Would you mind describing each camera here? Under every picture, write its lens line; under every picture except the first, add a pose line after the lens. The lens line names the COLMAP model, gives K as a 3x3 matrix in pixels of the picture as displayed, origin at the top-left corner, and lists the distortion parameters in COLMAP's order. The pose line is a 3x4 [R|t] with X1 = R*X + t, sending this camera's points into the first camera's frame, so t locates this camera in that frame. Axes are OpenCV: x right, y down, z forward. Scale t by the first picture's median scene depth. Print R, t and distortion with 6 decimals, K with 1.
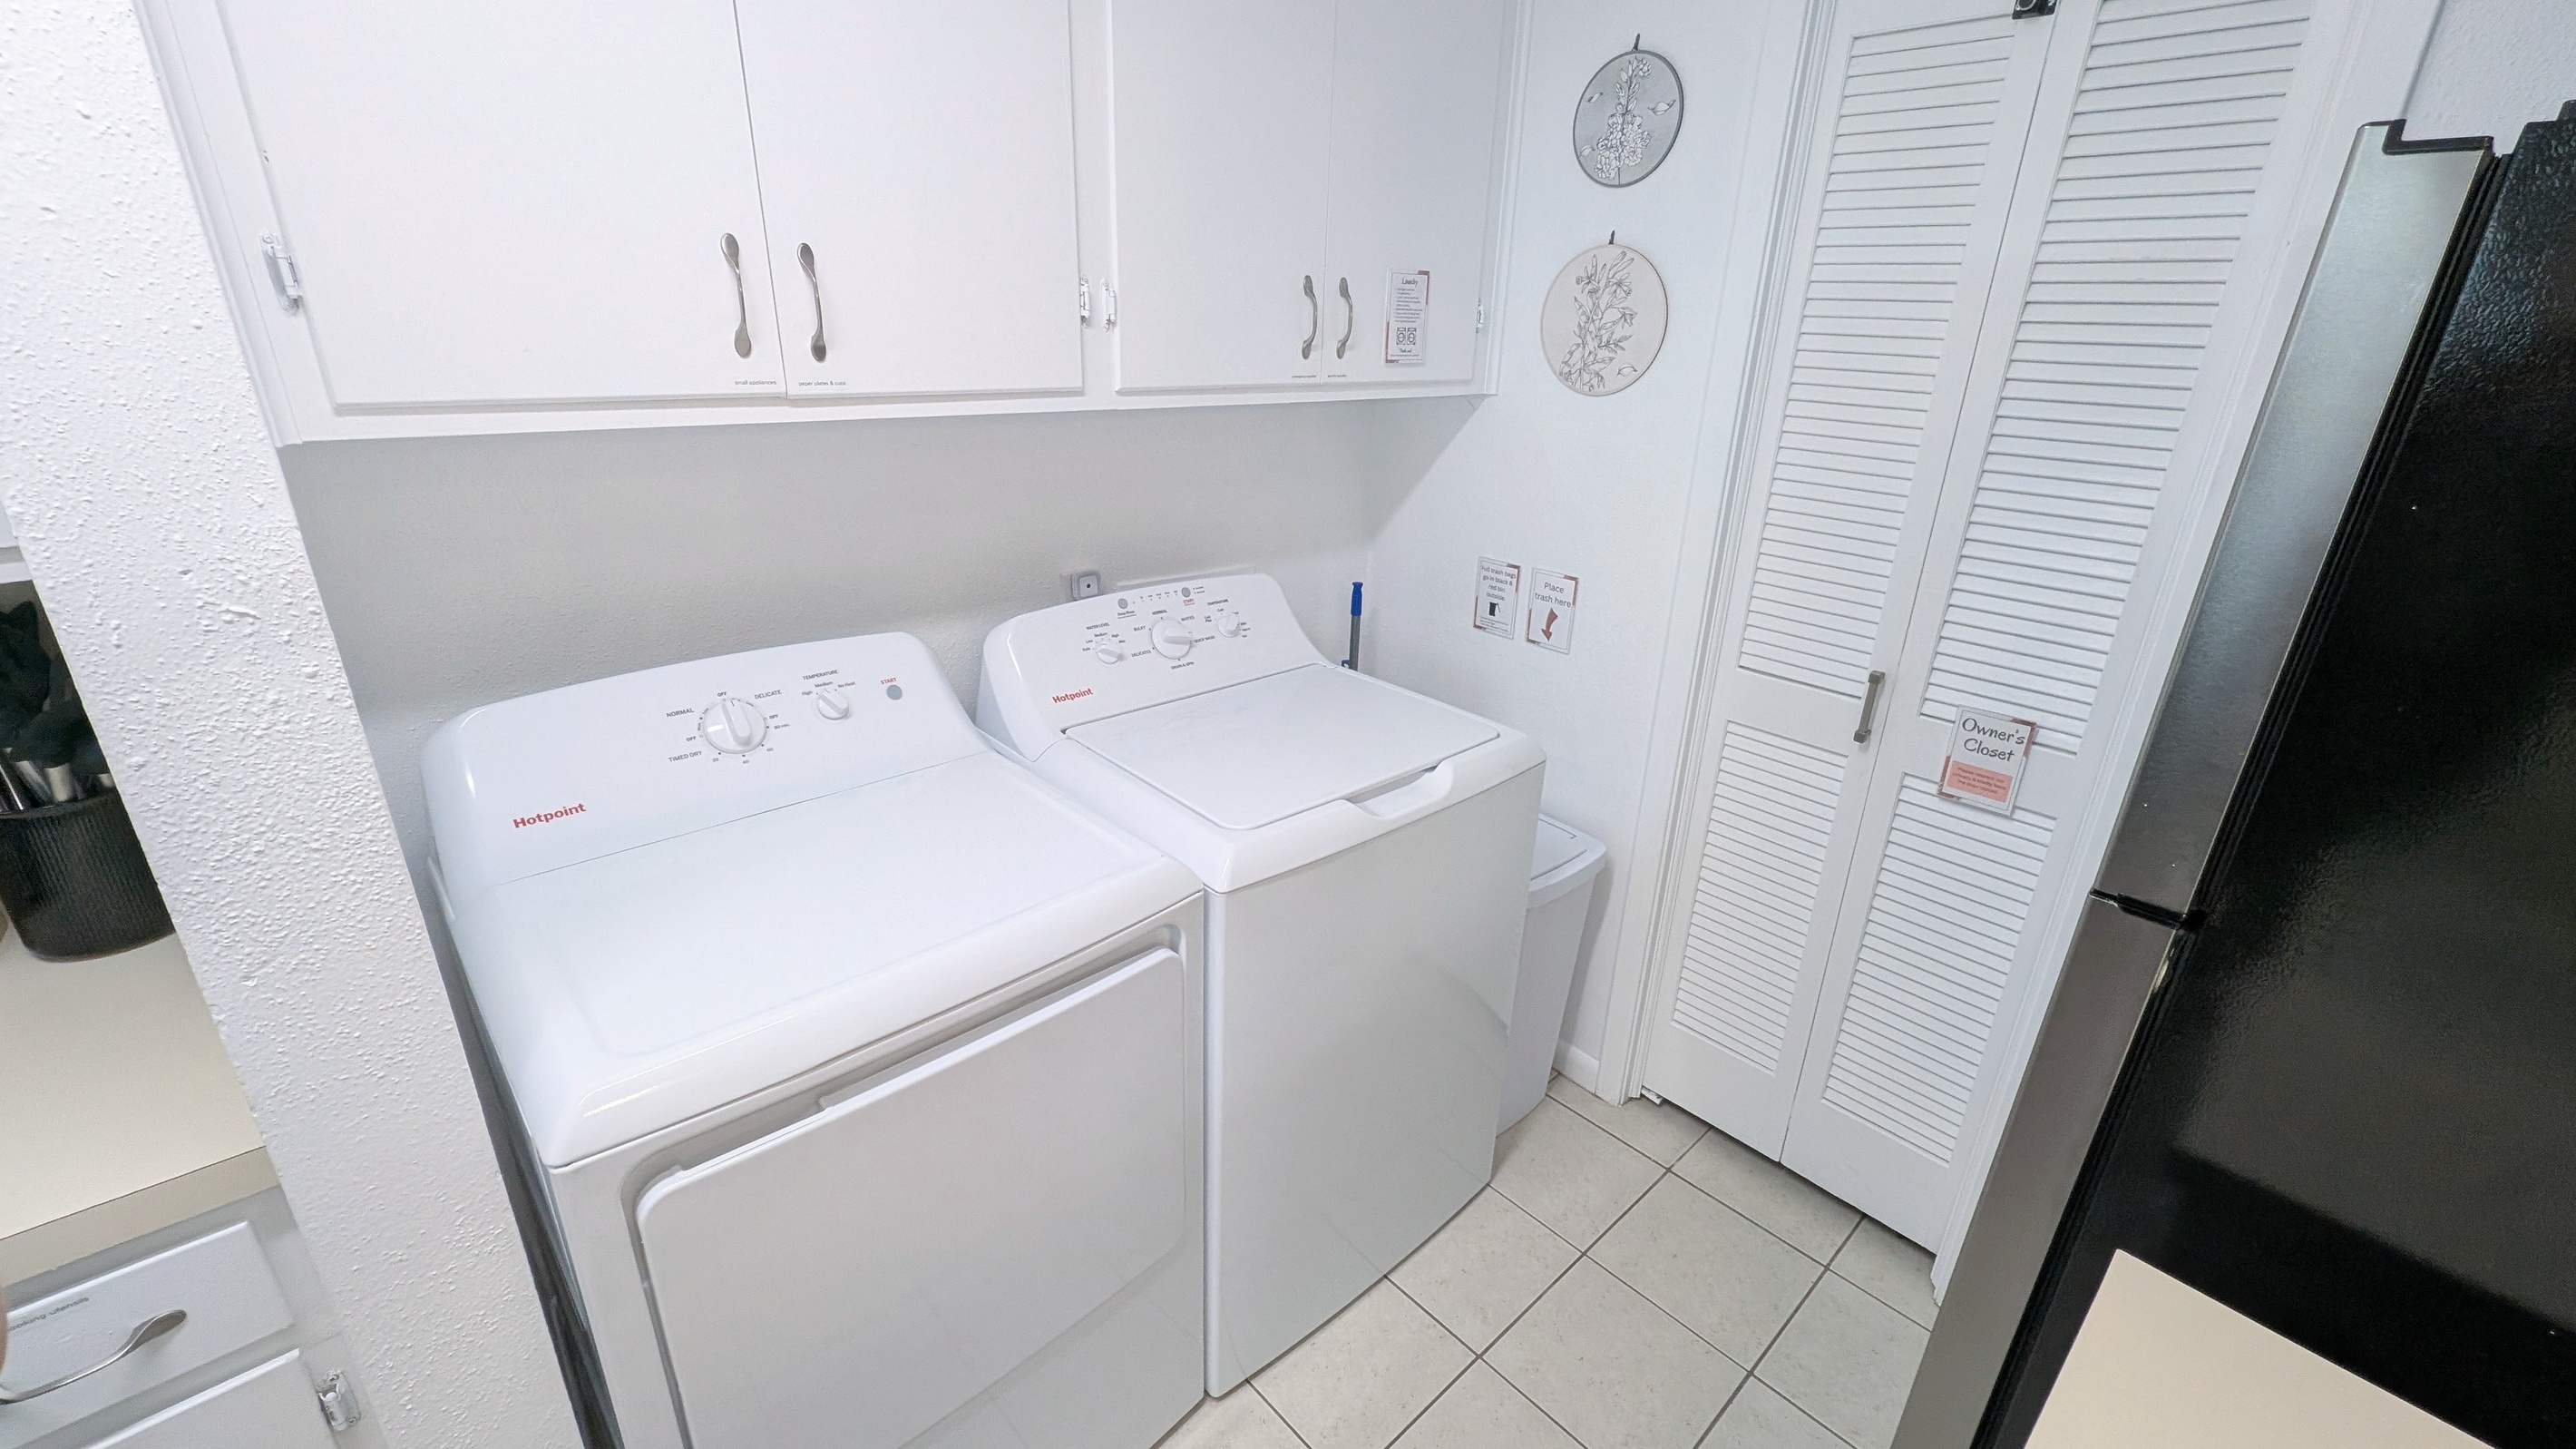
lens RADIAL K [[1057.0, 0, 1291.3], [0, 1057.0, 717.5], [0, 0, 1]] dist [0.002965, -0.001744]
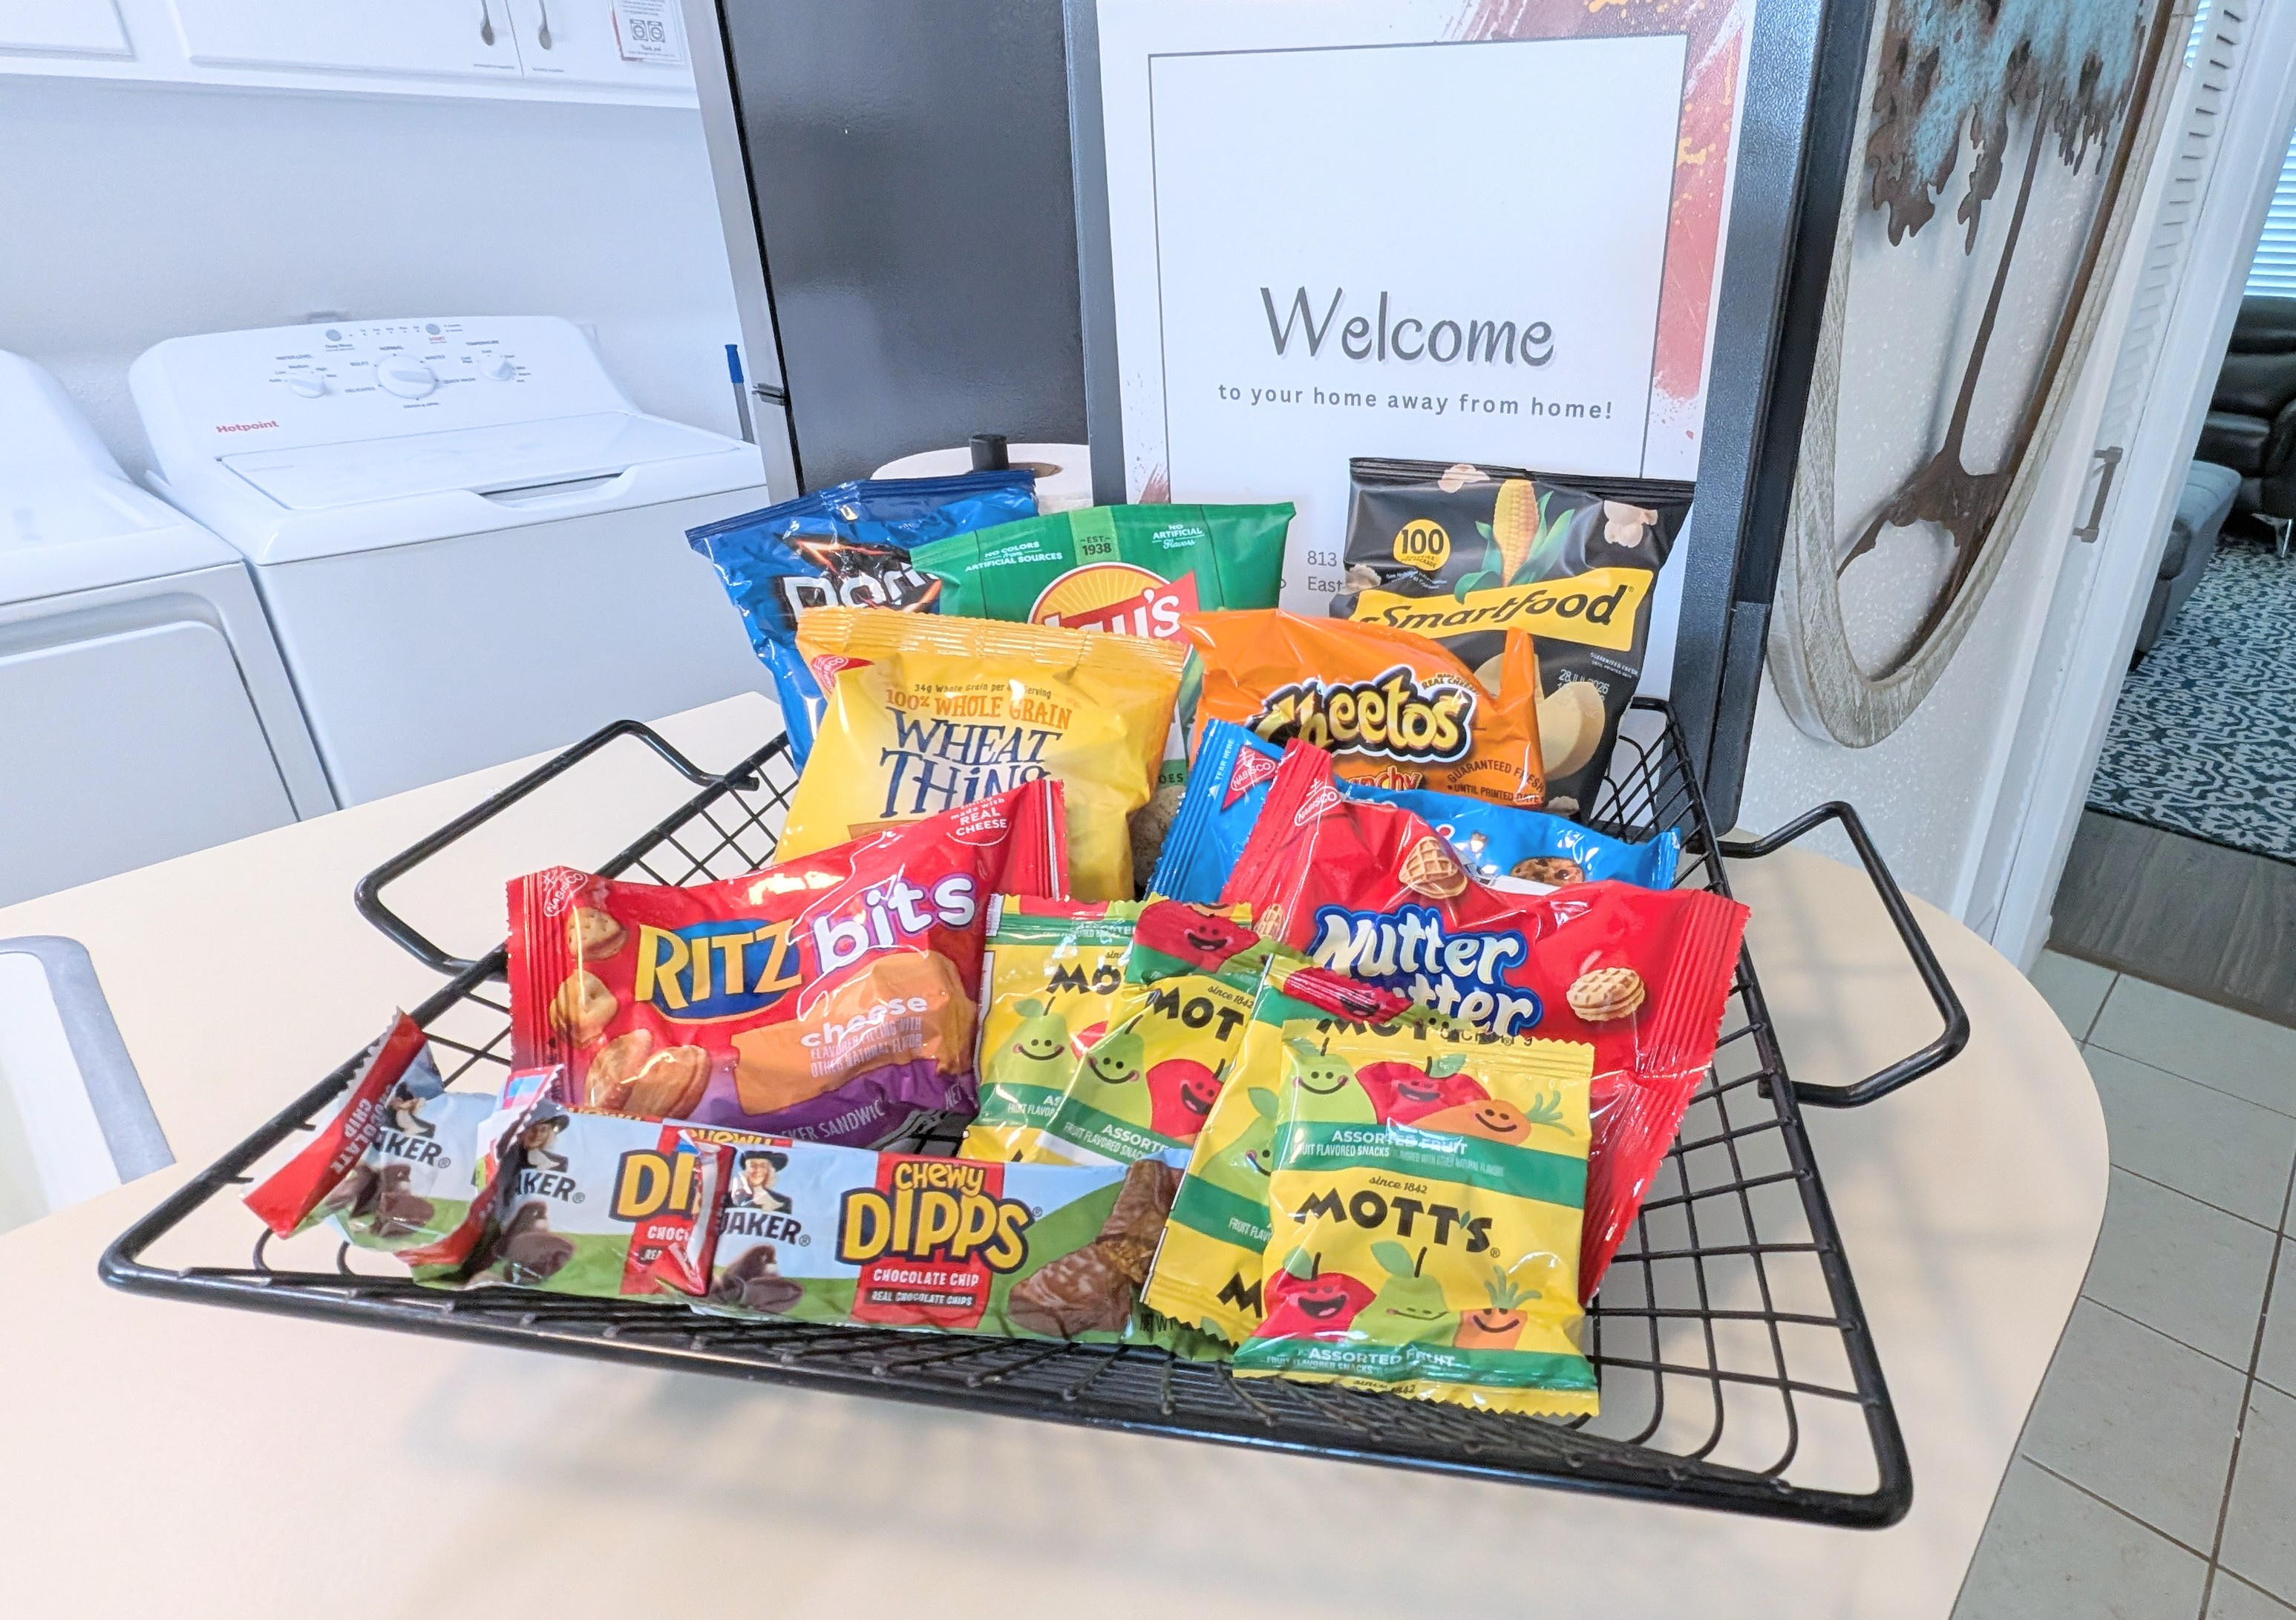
lens RADIAL K [[1222.5, 0, 1307.1], [0, 1222.5, 771.6], [0, 0, 1]] dist [0.006921, 0.000792]
pose [[0.993402, -0.066812, 0.093210, 0.560086], [0.058716, 0.994472, 0.087052, 0.227347], [-0.098511, -0.081005, 0.991834, -0.166080]]
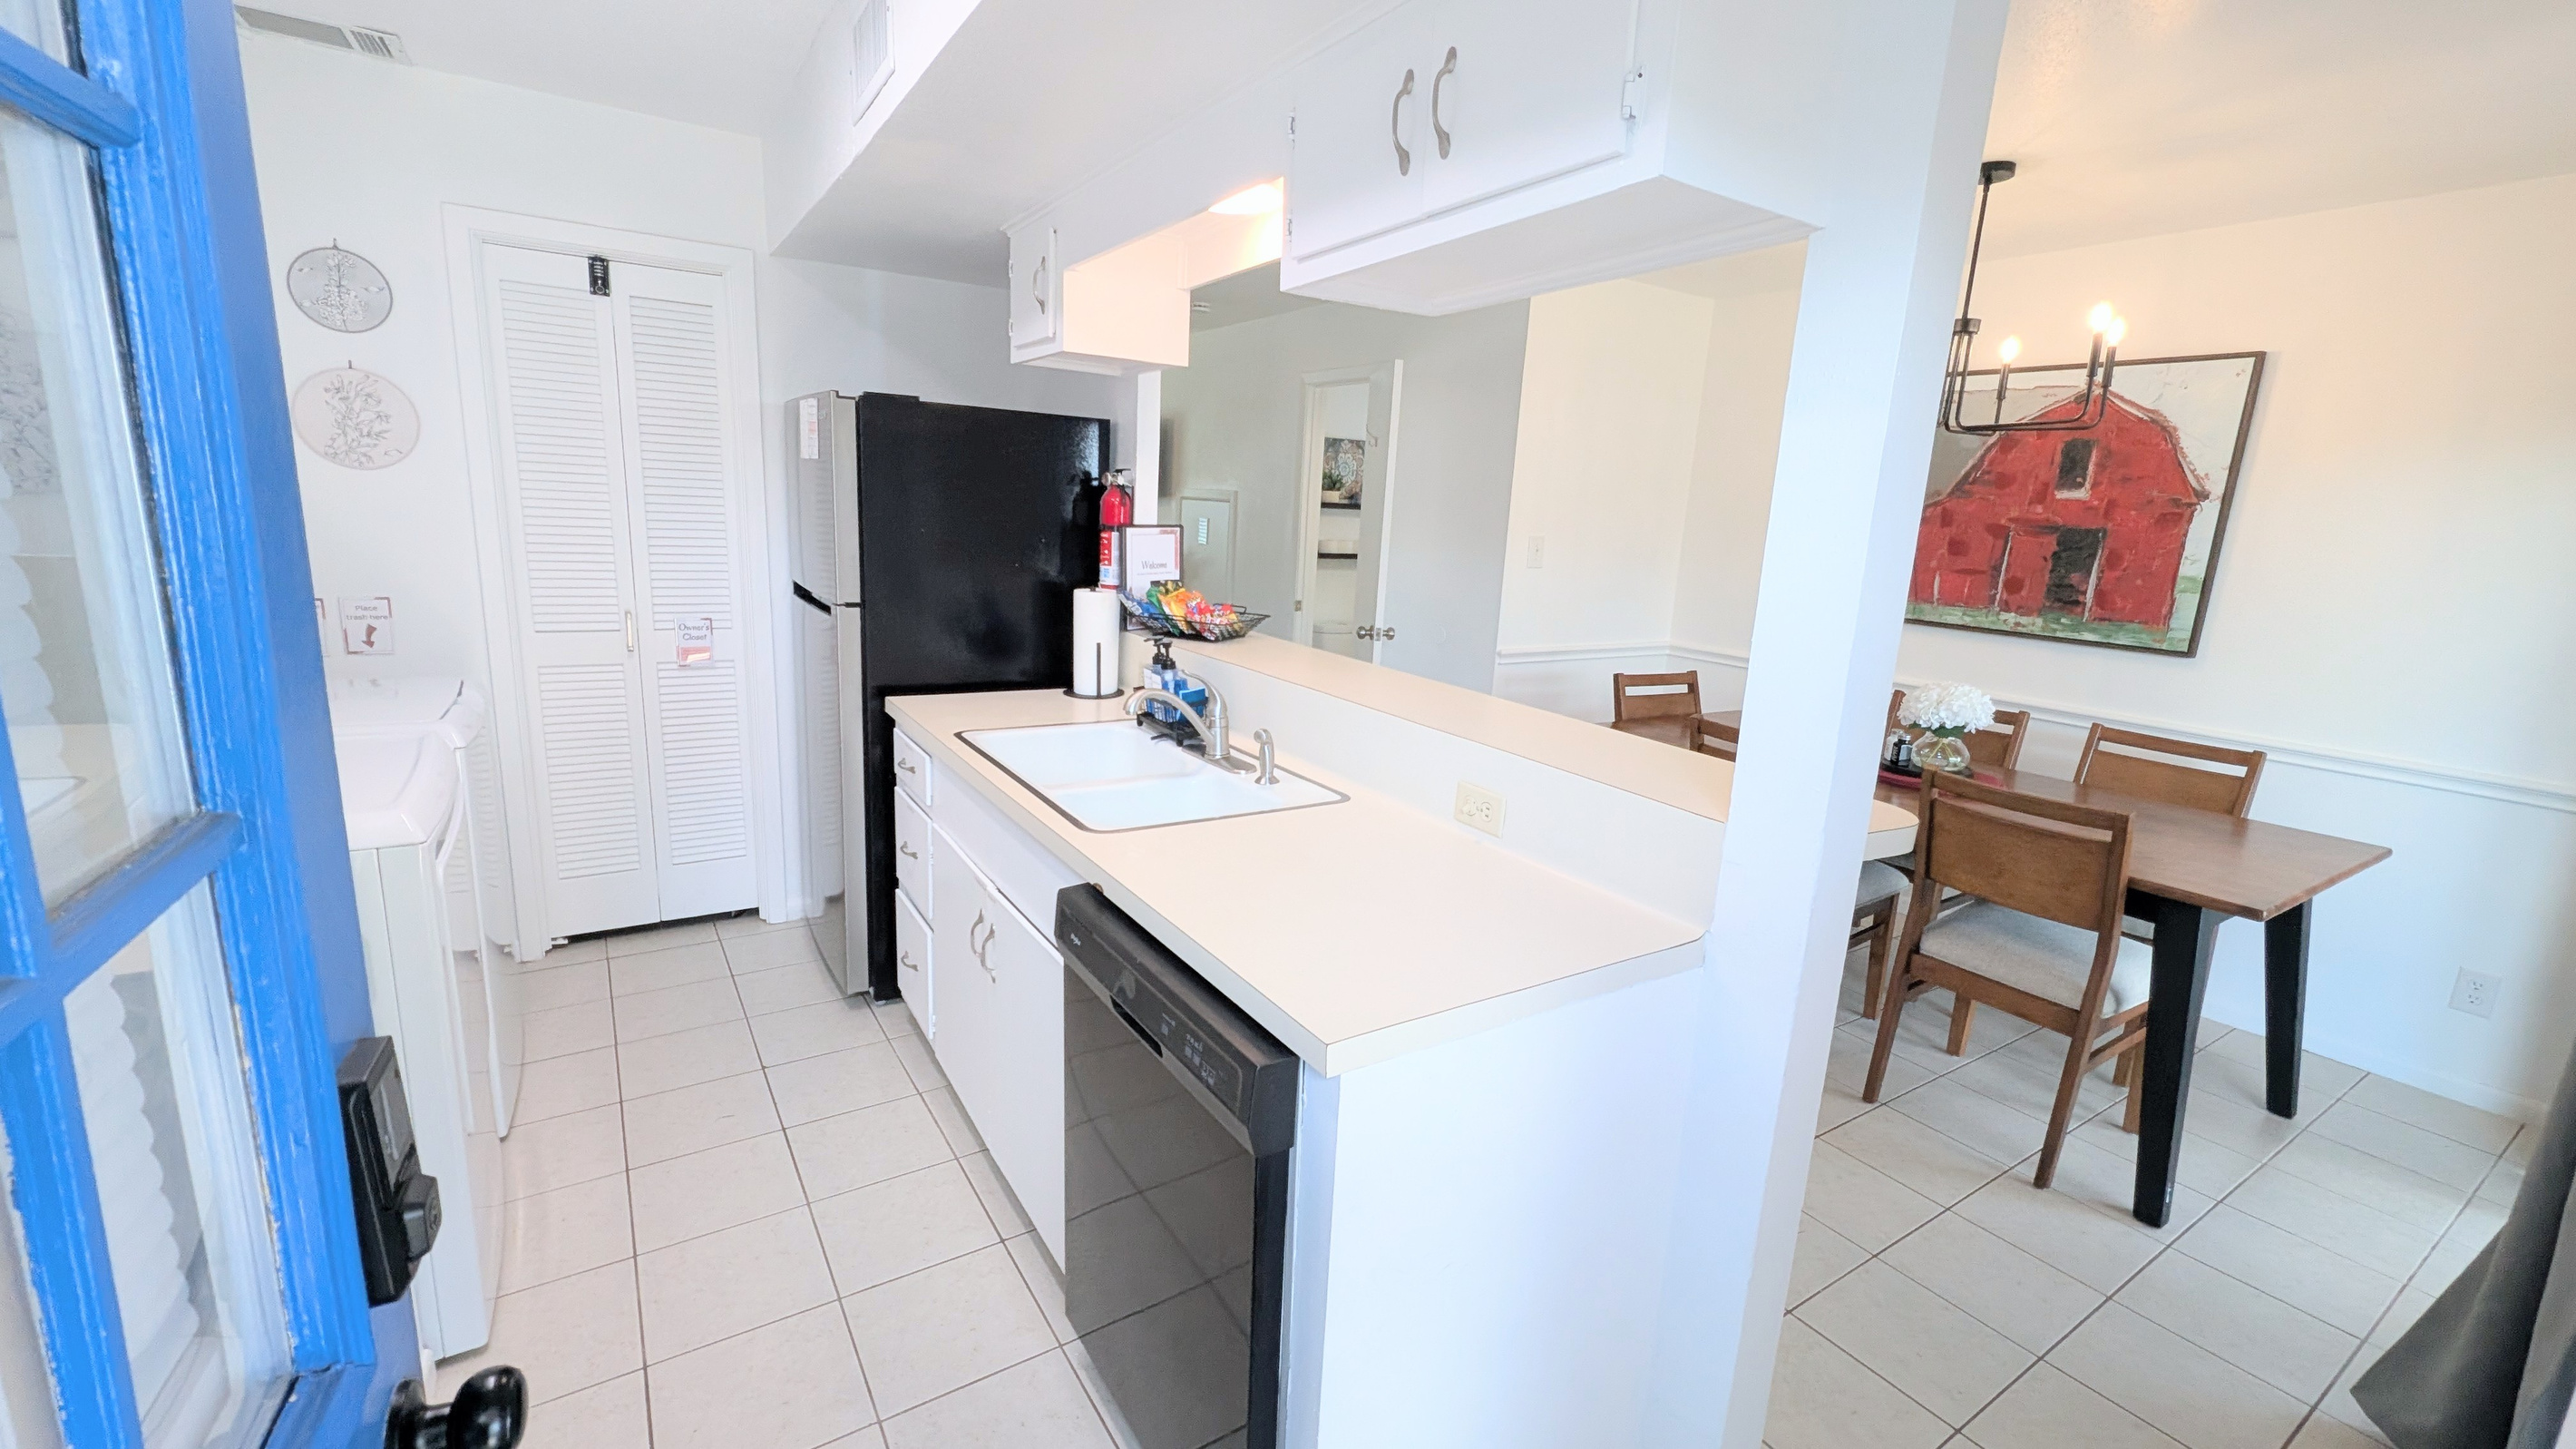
lens RADIAL K [[1057.0, 0, 1285.2], [0, 1057.0, 728.5], [0, 0, 1]] dist [0.002965, -0.001744]
pose [[0.164454, -0.224153, 0.960578, -1.058901], [0.311397, 0.935834, 0.165066, 0.195550], [-0.935942, 0.271976, 0.223702, -0.438449]]
